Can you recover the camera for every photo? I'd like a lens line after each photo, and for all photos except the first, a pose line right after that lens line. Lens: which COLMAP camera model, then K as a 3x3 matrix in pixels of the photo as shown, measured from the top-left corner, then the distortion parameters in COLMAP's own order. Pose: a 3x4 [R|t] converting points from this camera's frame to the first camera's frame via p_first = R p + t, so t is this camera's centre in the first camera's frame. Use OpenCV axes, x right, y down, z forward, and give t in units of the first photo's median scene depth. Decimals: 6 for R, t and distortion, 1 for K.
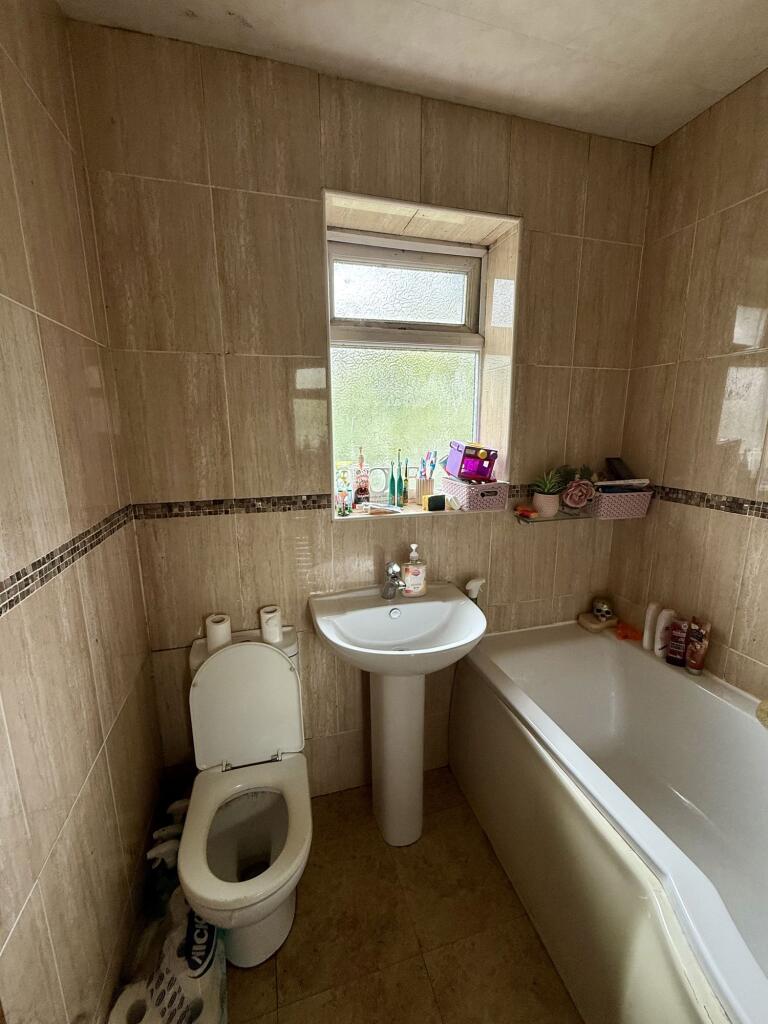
lens RADIAL K [[419.0, 0, 383.1], [0, 419.0, 509.9], [0, 0, 1]] dist [-0.000197, 0.000538]
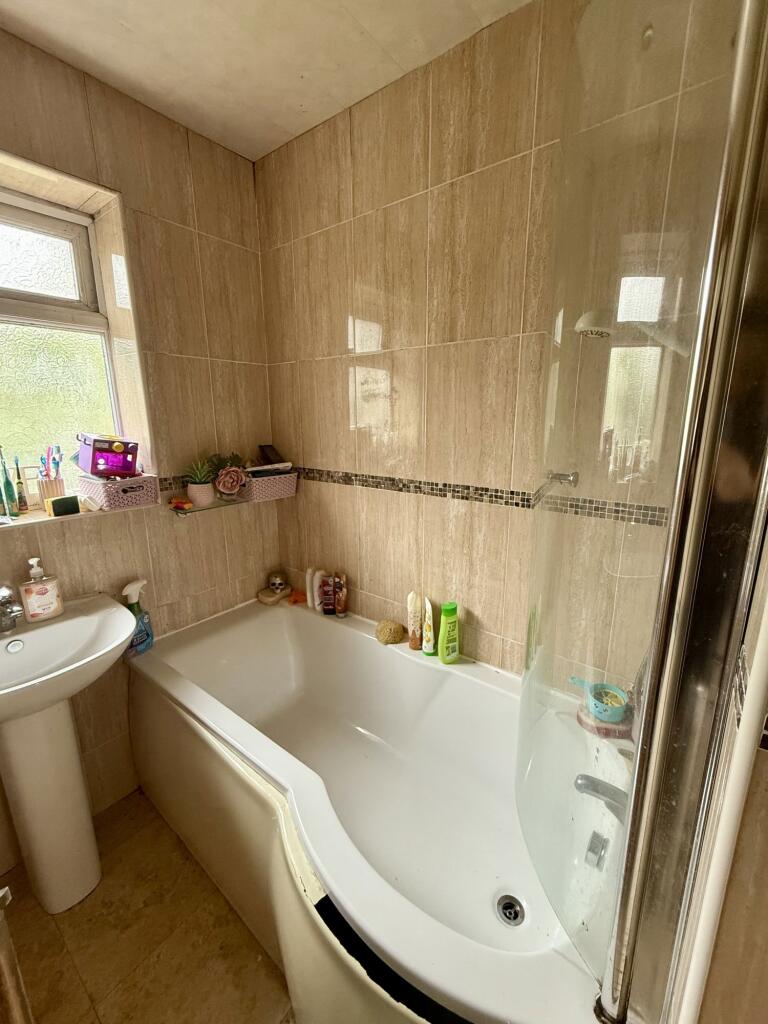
lens RADIAL K [[419.0, 0, 383.1], [0, 419.0, 509.9], [0, 0, 1]] dist [-0.000197, 0.000538]
pose [[0.812154, -0.130173, 0.568736, 0.167893], [0.118517, 0.991278, 0.057642, 0.019227], [-0.571279, 0.020590, 0.820498, -0.082345]]
